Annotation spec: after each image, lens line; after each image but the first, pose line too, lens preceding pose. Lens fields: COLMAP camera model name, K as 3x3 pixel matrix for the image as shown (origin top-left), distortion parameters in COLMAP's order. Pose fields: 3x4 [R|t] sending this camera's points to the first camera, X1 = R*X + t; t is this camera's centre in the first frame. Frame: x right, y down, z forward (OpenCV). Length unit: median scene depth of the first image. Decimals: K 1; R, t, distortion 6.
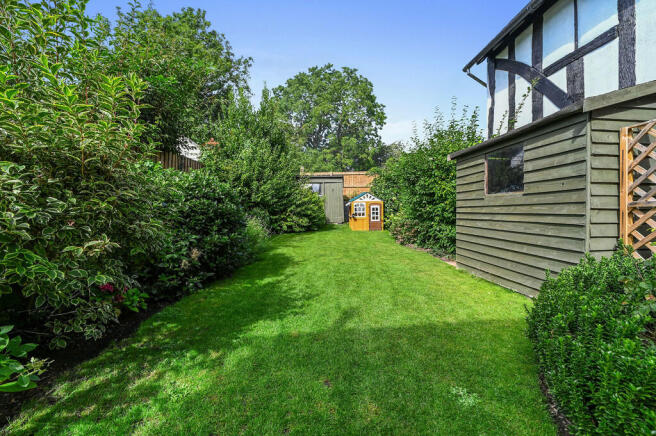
lens RADIAL K [[254.3, 0, 329.8], [0, 254.3, 213.1], [0, 0, 1]] dist [-0.016300, 0.003422]
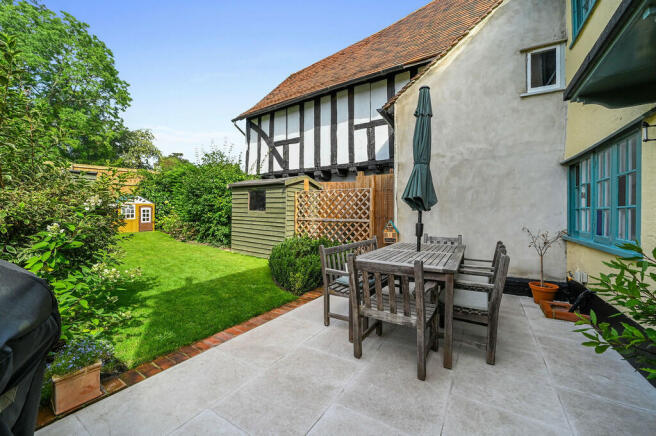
lens RADIAL K [[254.3, 0, 327.9], [0, 254.3, 211.4], [0, 0, 1]] dist [-0.016300, 0.003422]
pose [[0.605298, 0.005919, 0.795977, -0.302823], [-0.015322, 0.999874, 0.004217, -0.047390], [-0.795851, -0.014749, 0.605312, -0.351937]]
